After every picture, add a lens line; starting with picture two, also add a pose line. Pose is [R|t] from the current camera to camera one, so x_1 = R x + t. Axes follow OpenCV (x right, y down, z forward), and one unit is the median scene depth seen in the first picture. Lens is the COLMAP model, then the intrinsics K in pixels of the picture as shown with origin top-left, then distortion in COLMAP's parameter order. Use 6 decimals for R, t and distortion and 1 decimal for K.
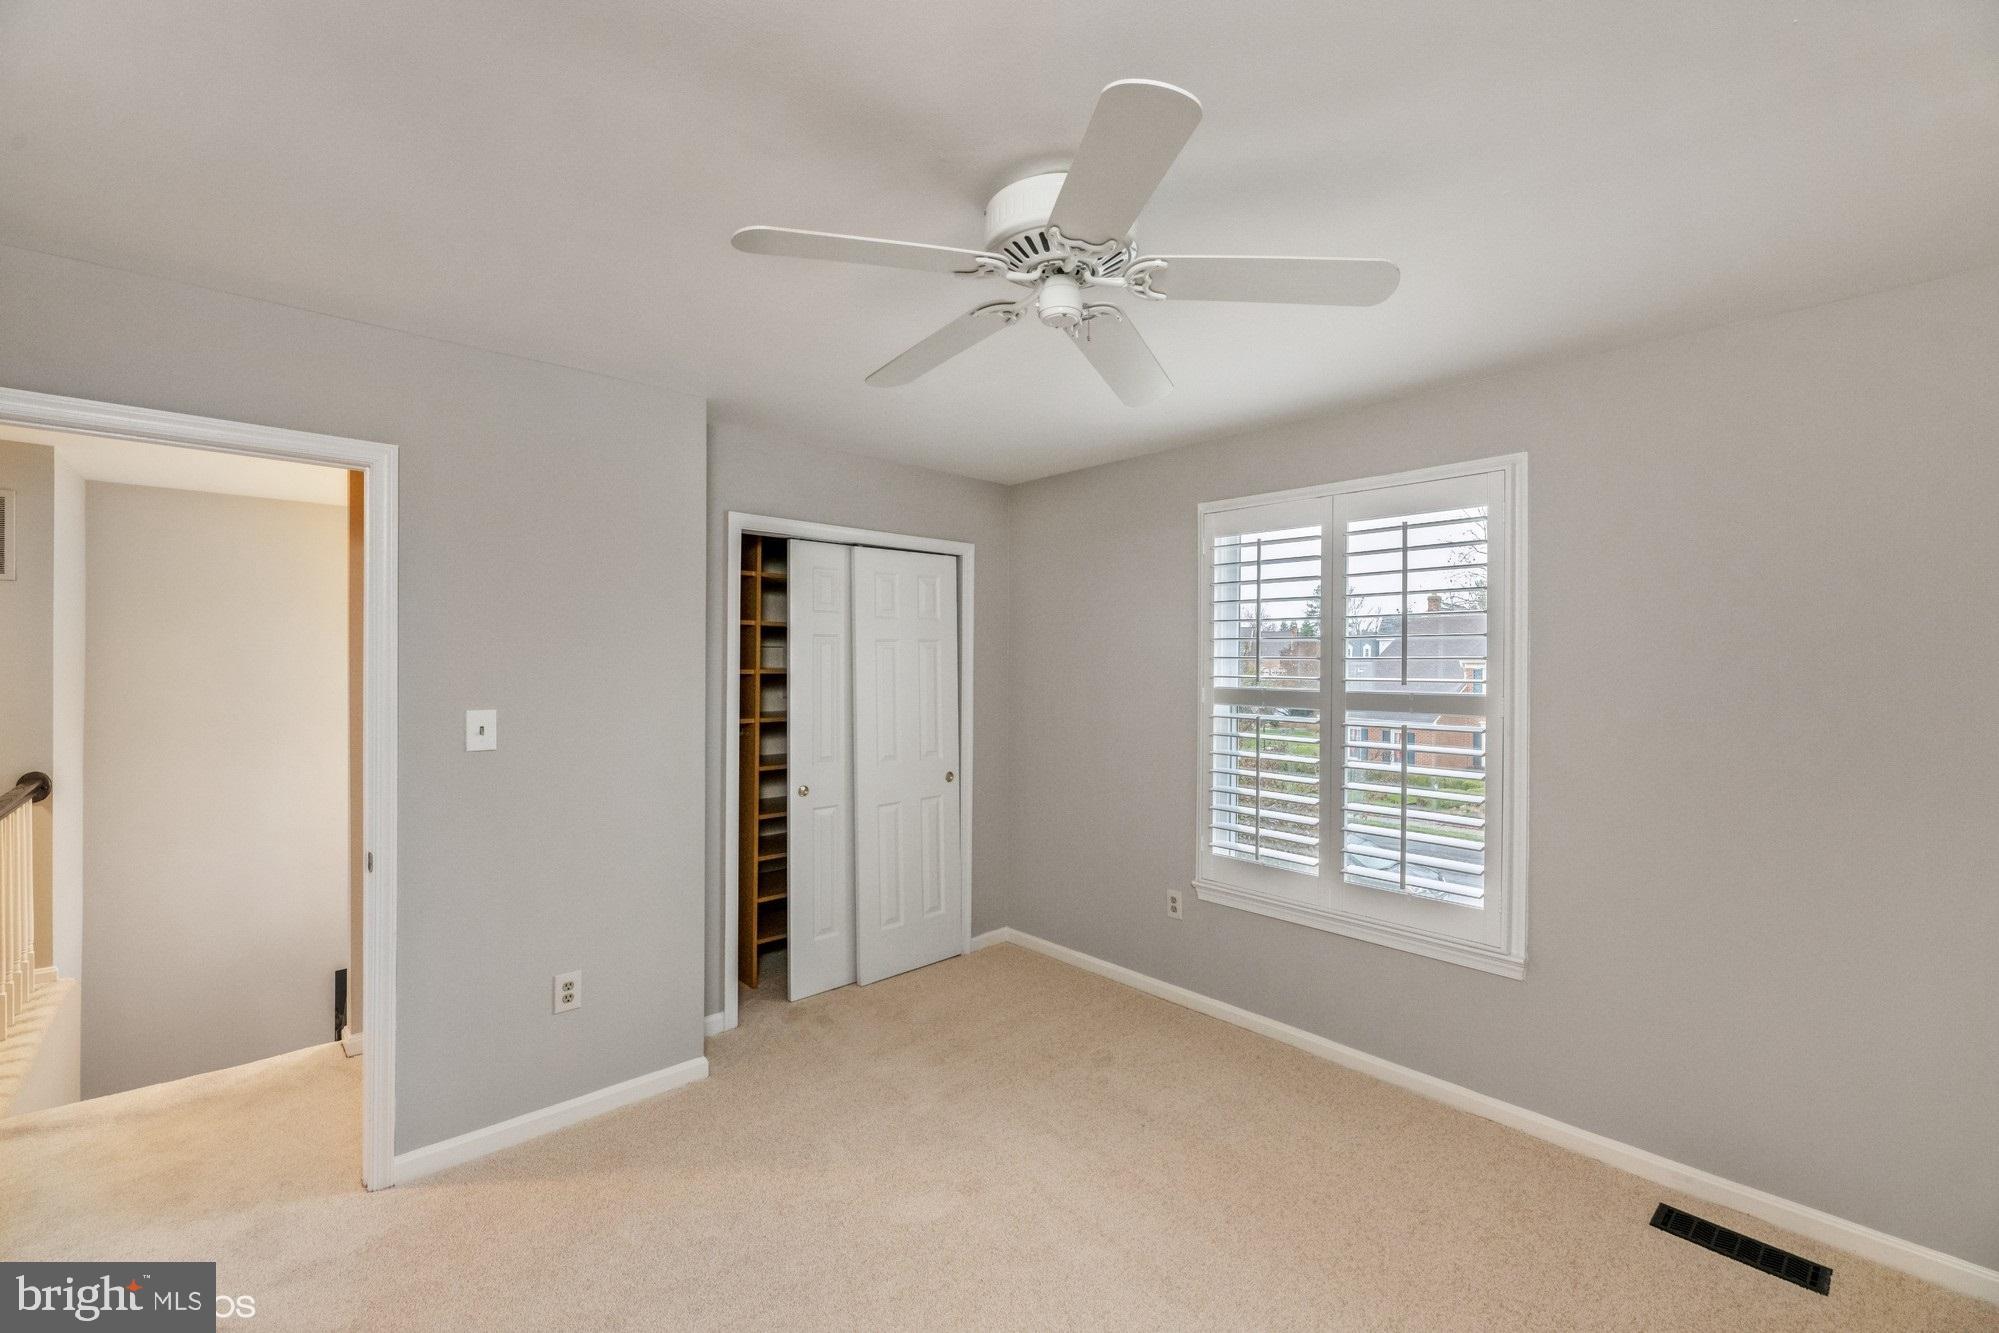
lens RADIAL K [[820.7, 0, 984.3], [0, 820.7, 664.6], [0, 0, 1]] dist [-0.001766, 0.000056]
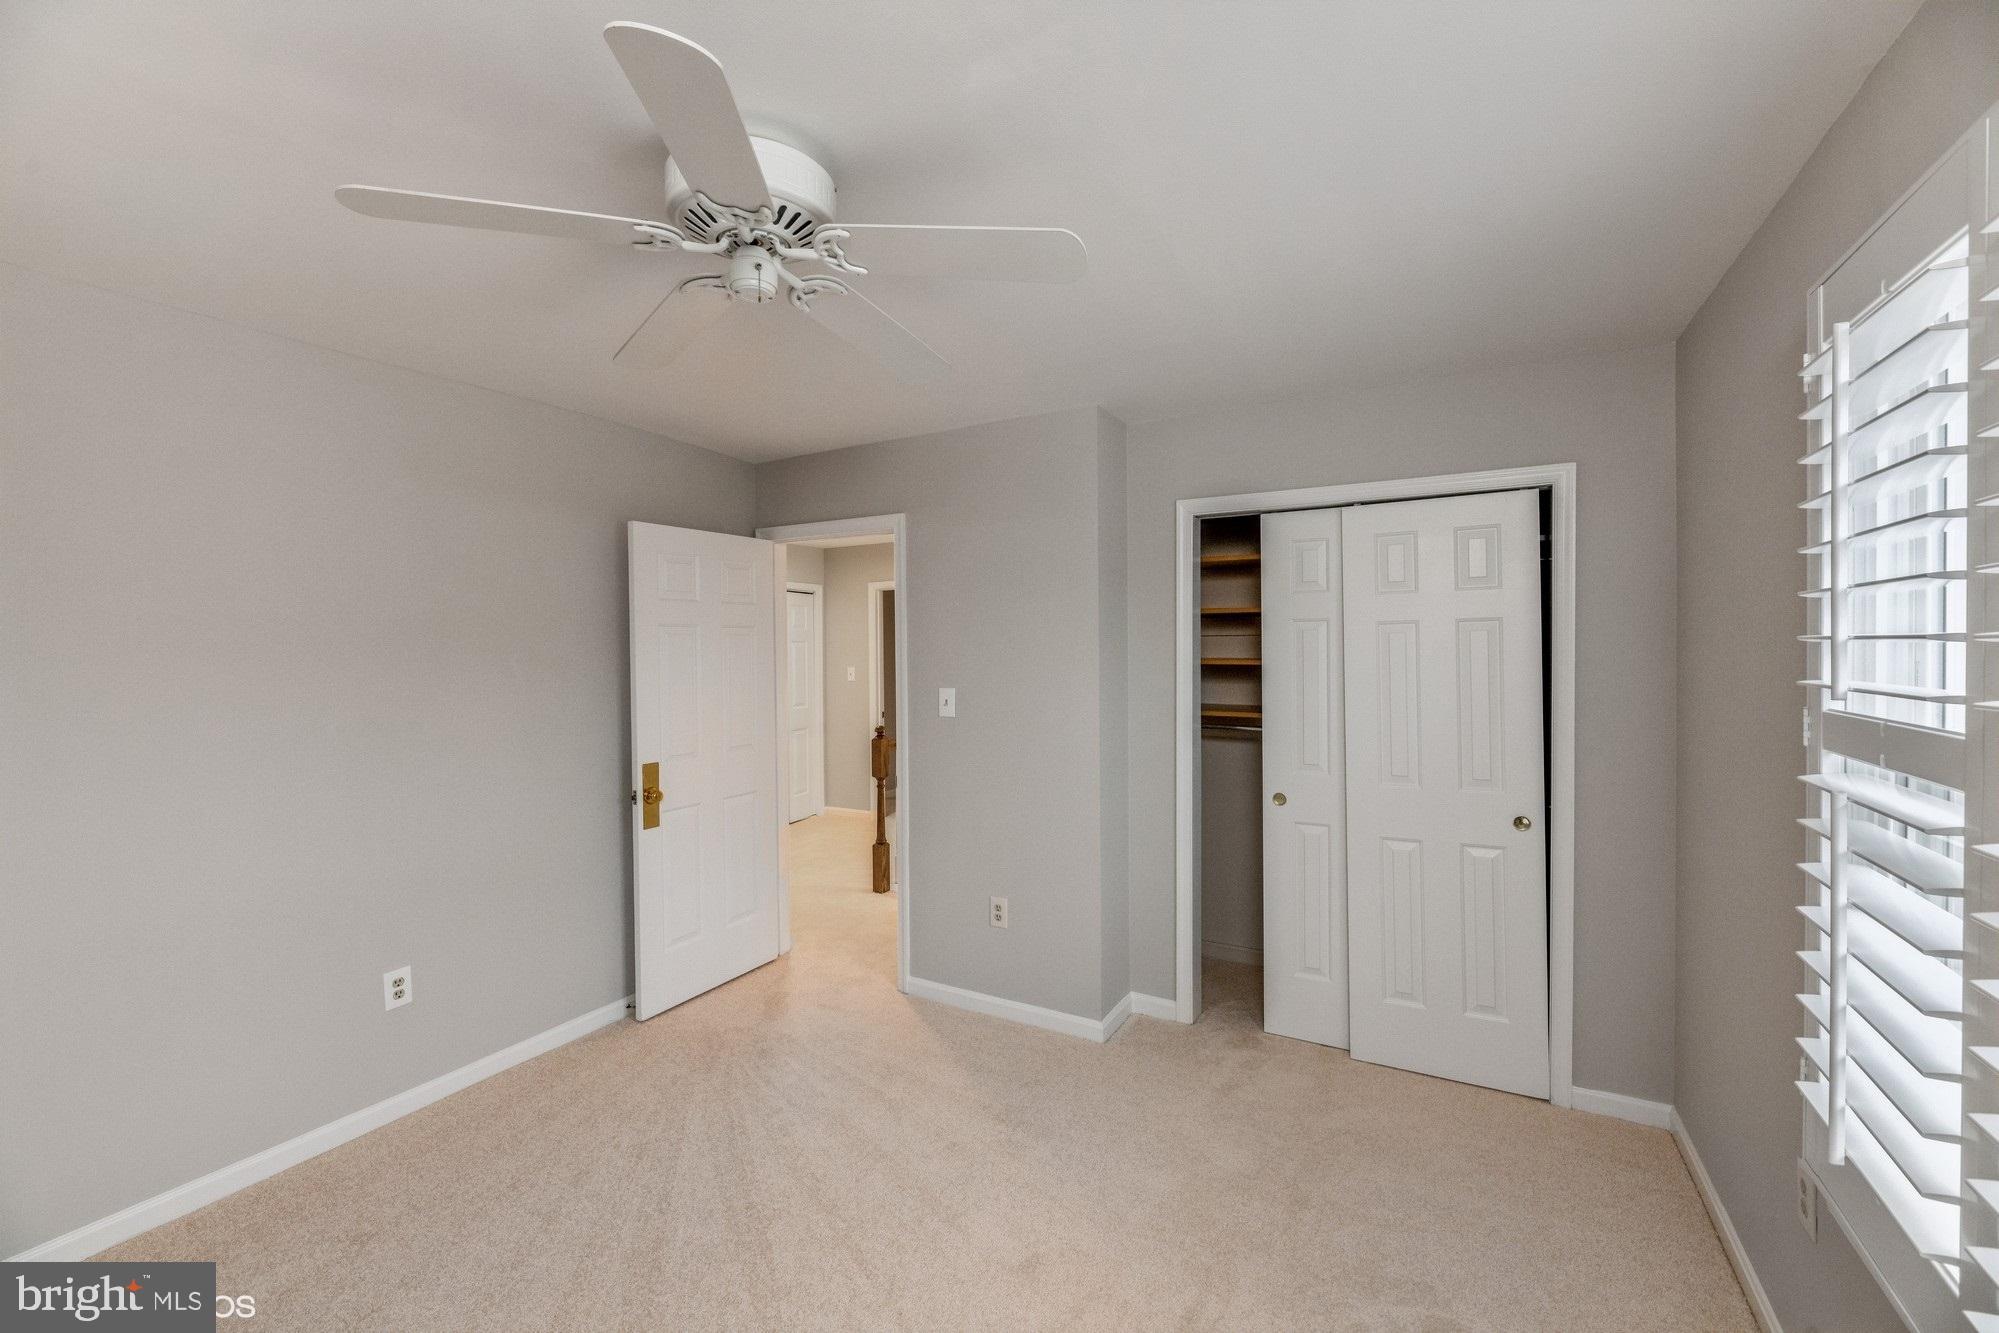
lens RADIAL K [[778.7, 0, 999.5], [0, 778.7, 666.5], [0, 0, 1]] dist [0.000899, 0.000106]
pose [[0.331642, 0.013640, -0.943307, 0.485548], [0.003384, 0.999872, 0.015648, -0.001865], [0.943399, -0.008382, 0.331554, 0.465480]]
